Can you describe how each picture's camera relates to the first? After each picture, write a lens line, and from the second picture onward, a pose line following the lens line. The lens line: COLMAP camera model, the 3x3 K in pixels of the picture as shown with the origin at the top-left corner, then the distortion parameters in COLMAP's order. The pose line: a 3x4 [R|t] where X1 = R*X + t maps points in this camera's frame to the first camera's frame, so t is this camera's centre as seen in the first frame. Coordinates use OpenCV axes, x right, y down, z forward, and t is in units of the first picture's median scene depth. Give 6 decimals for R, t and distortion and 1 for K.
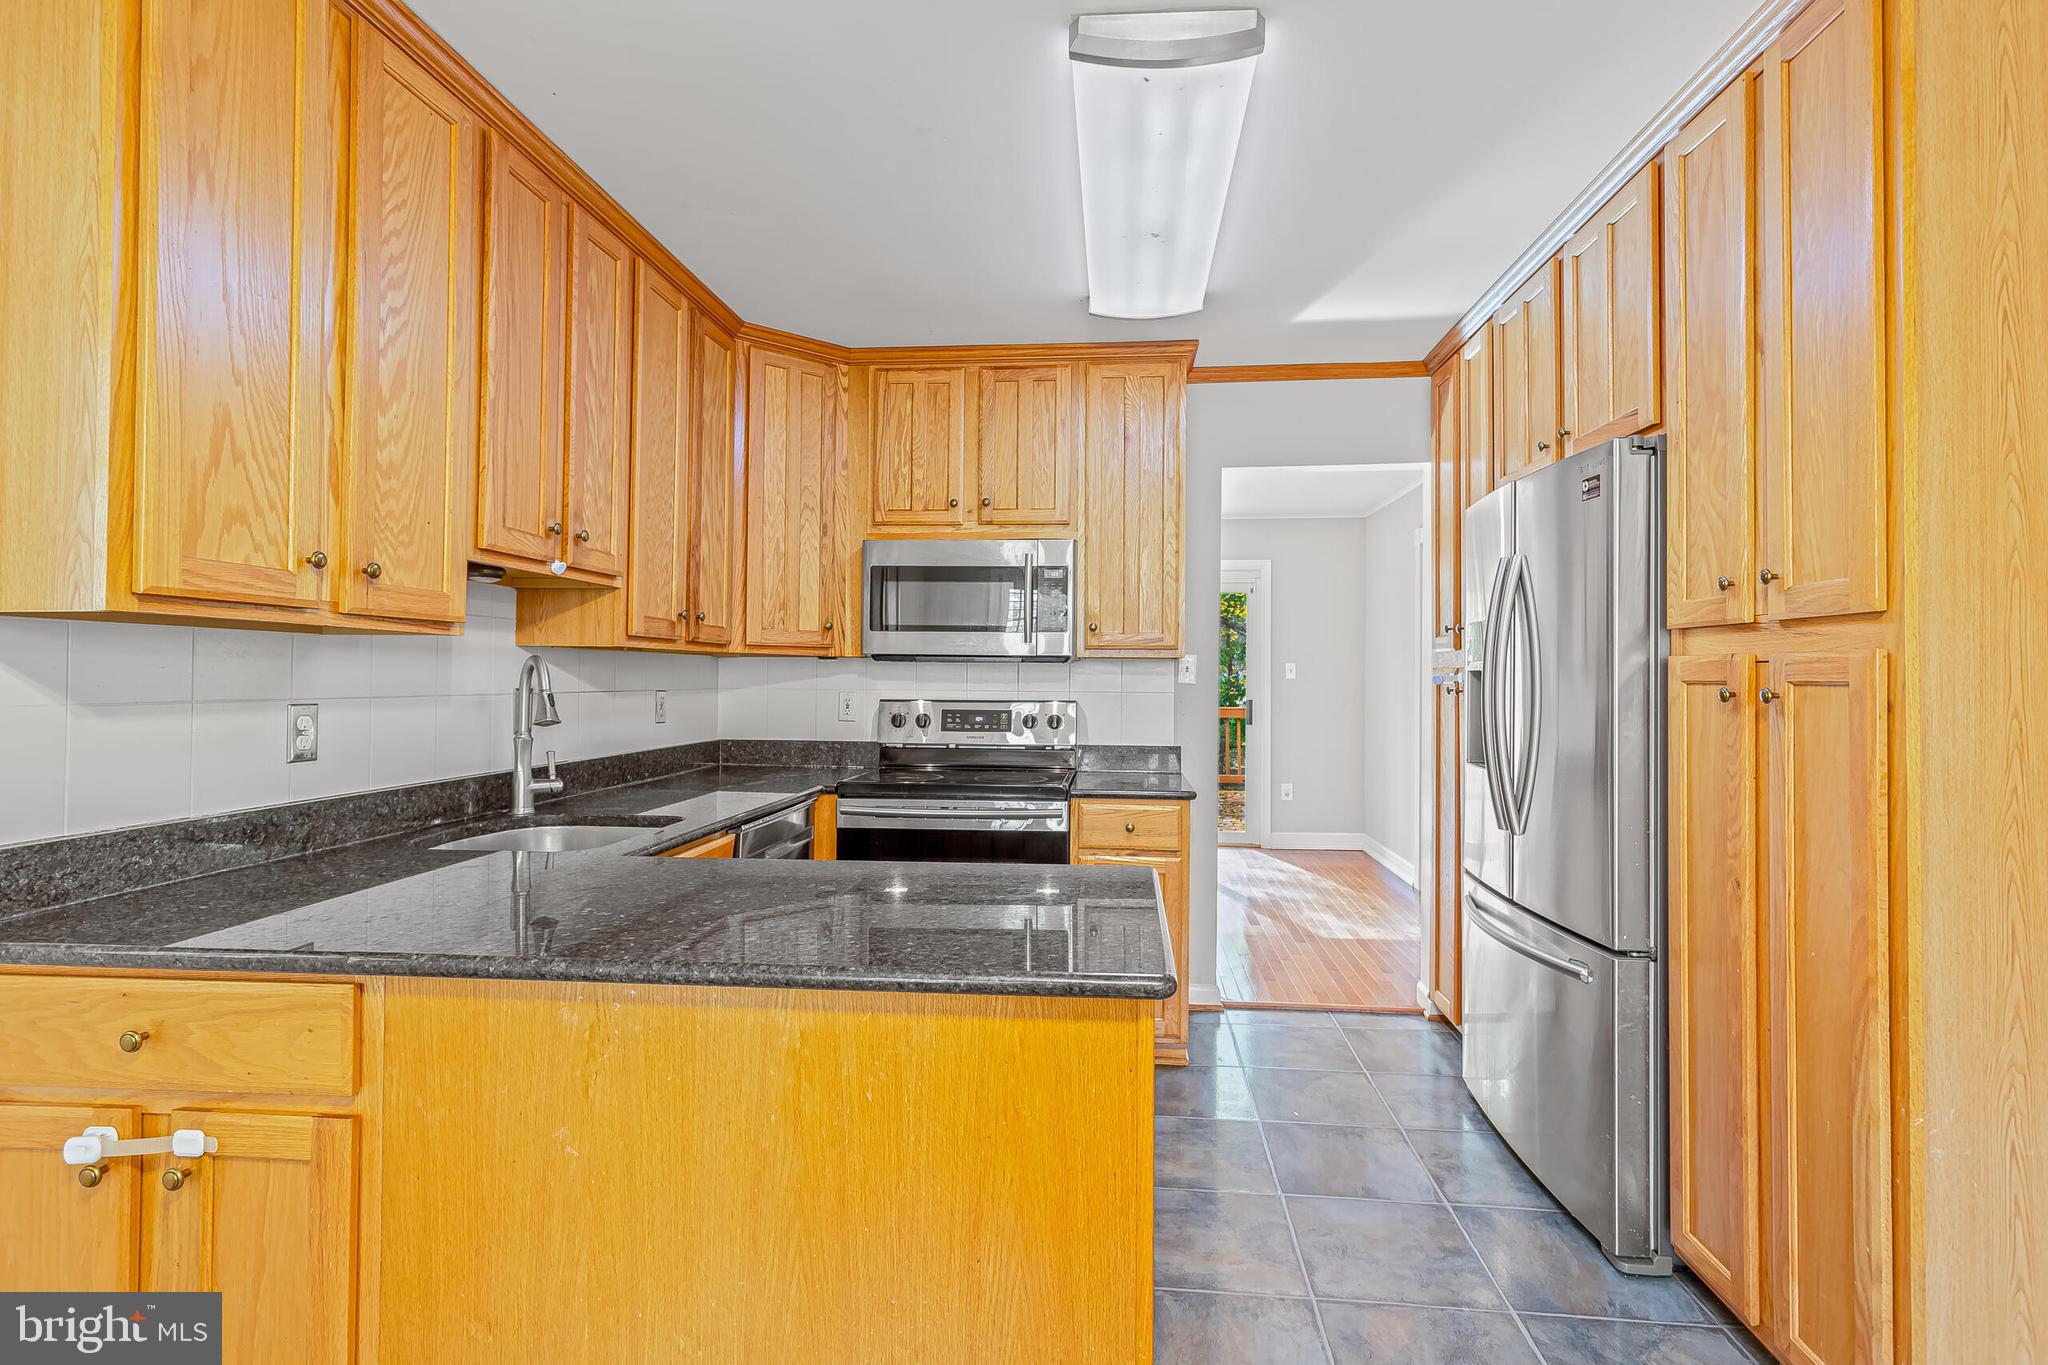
lens RADIAL K [[964.6, 0, 1032.3], [0, 964.6, 661.8], [0, 0, 1]] dist [0.002050, 0.002079]
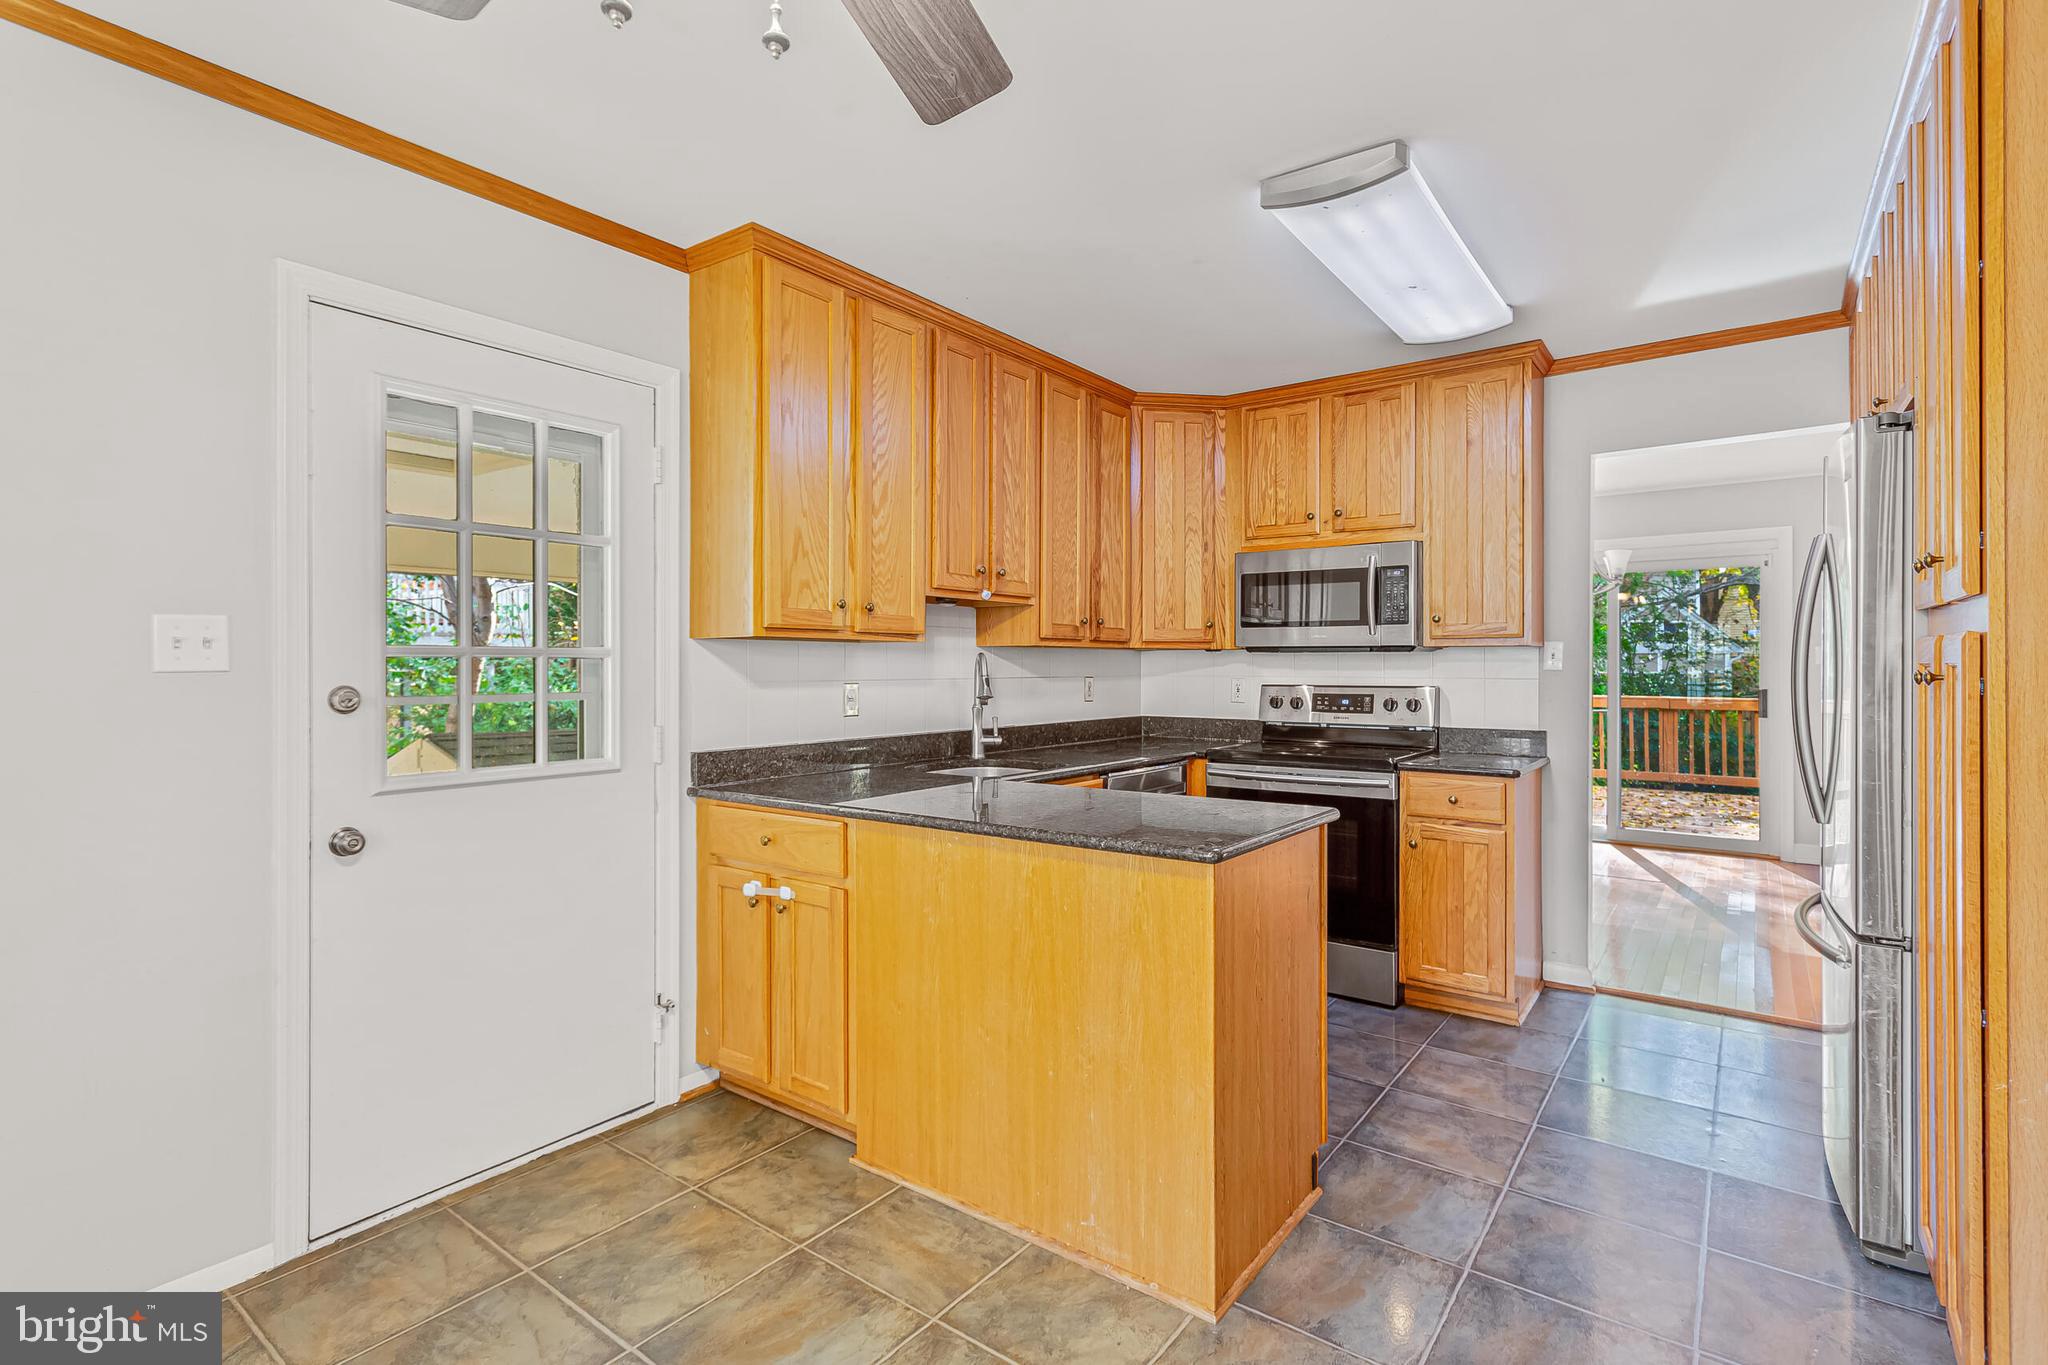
lens RADIAL K [[964.6, 0, 1032.3], [0, 964.6, 661.8], [0, 0, 1]] dist [0.002050, 0.002079]
pose [[0.854224, -0.008884, -0.519830, 0.275339], [0.014360, 0.999876, 0.006509, -0.000906], [0.519707, -0.013025, 0.854245, -0.201455]]
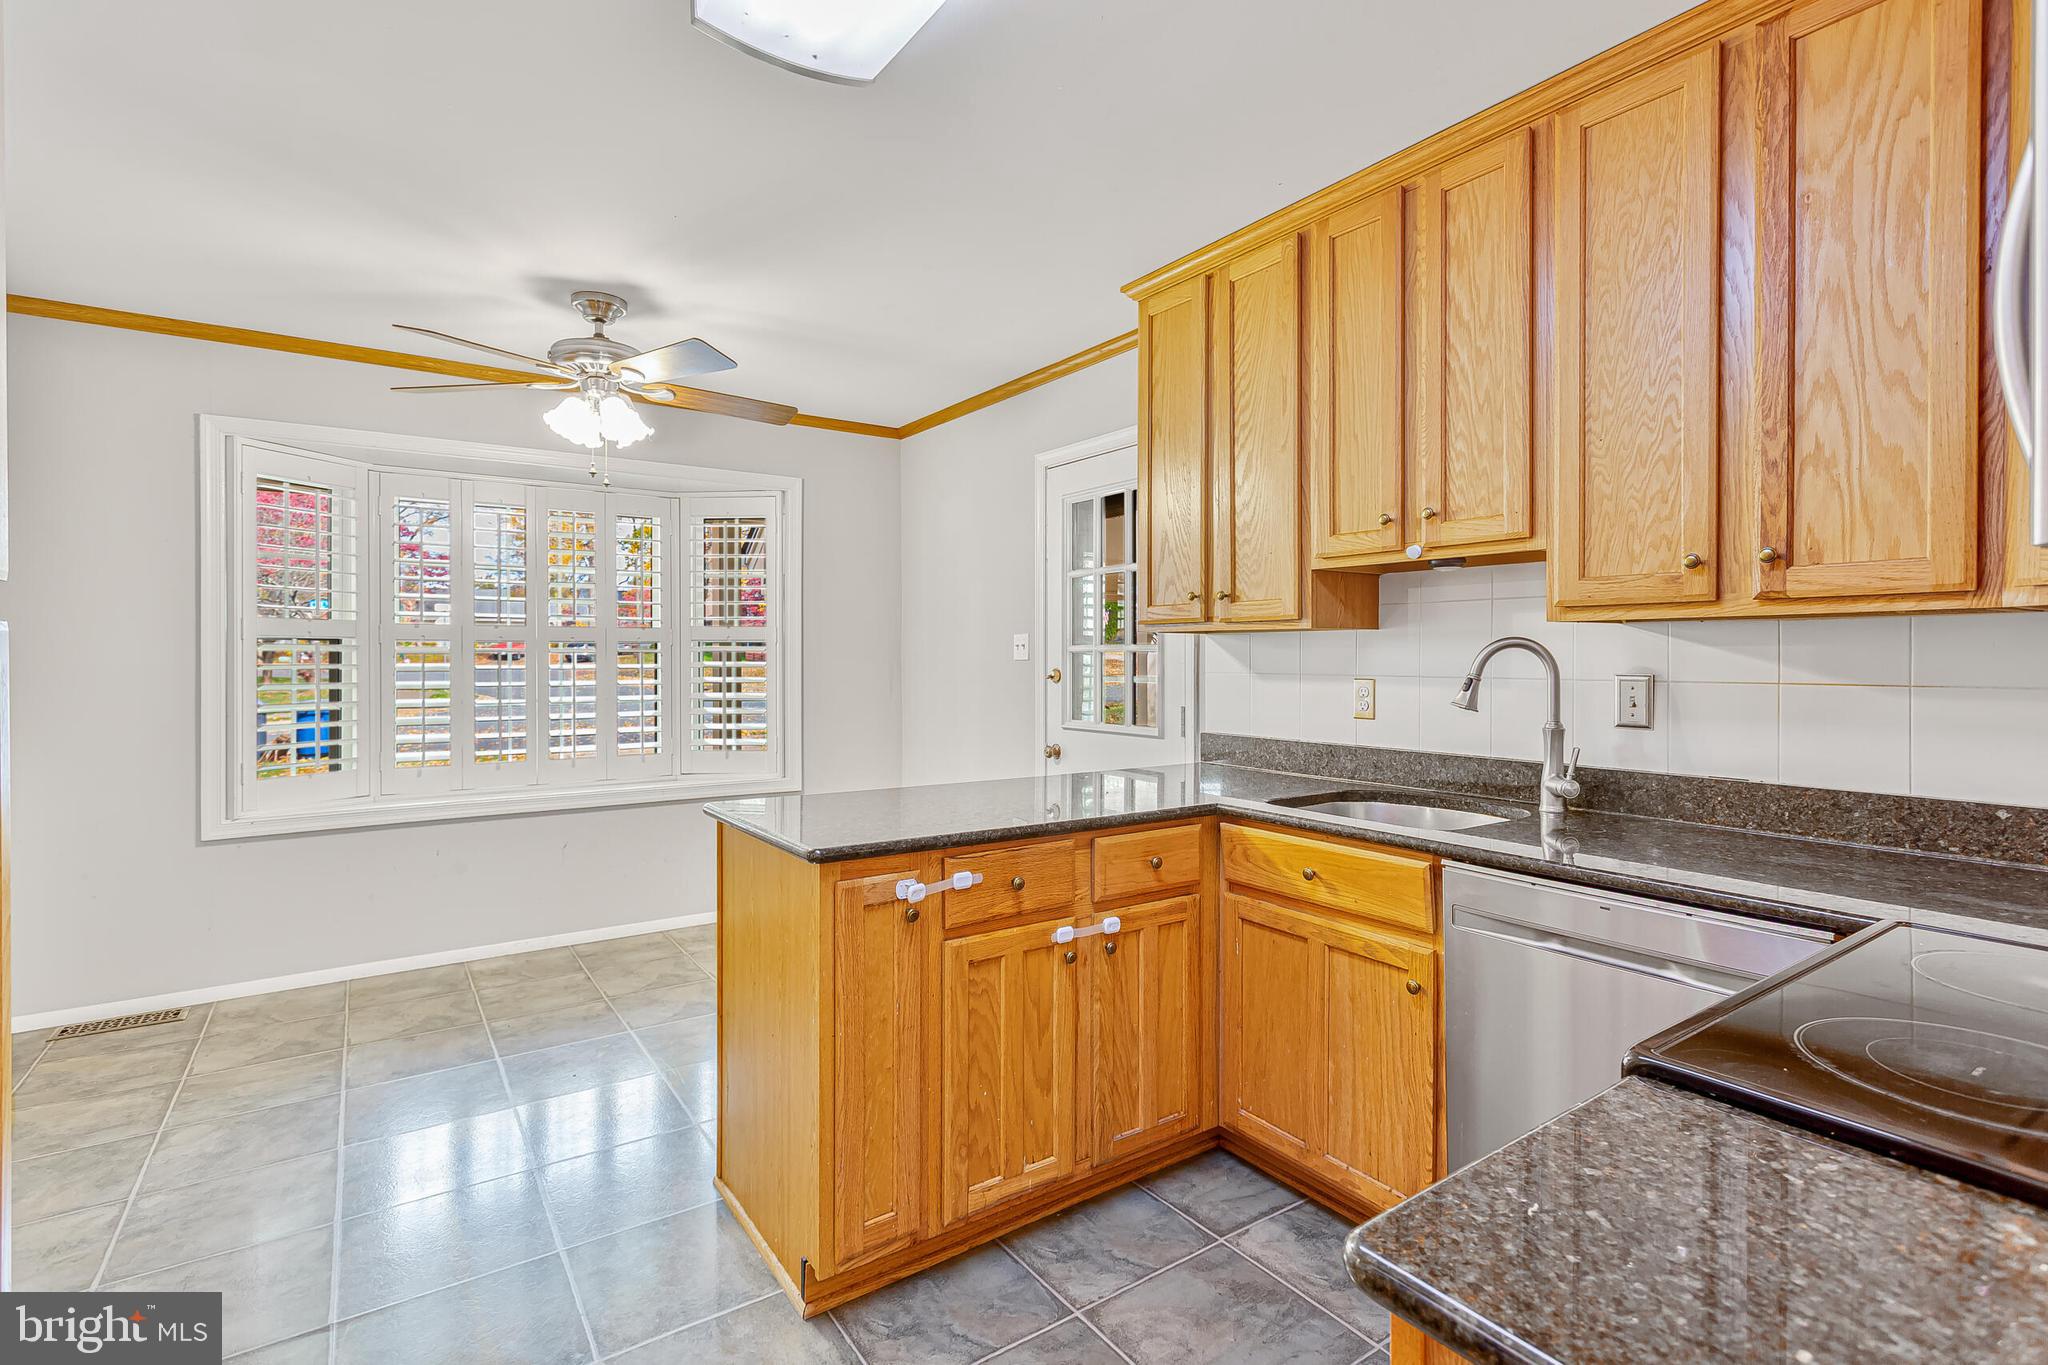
lens RADIAL K [[964.6, 0, 1032.3], [0, 964.6, 661.8], [0, 0, 1]] dist [0.002050, 0.002079]
pose [[-0.761627, -0.004653, -0.647999, 0.360808], [0.004455, 0.999913, -0.012416, 0.022117], [0.648001, -0.012343, -0.761540, 1.152959]]
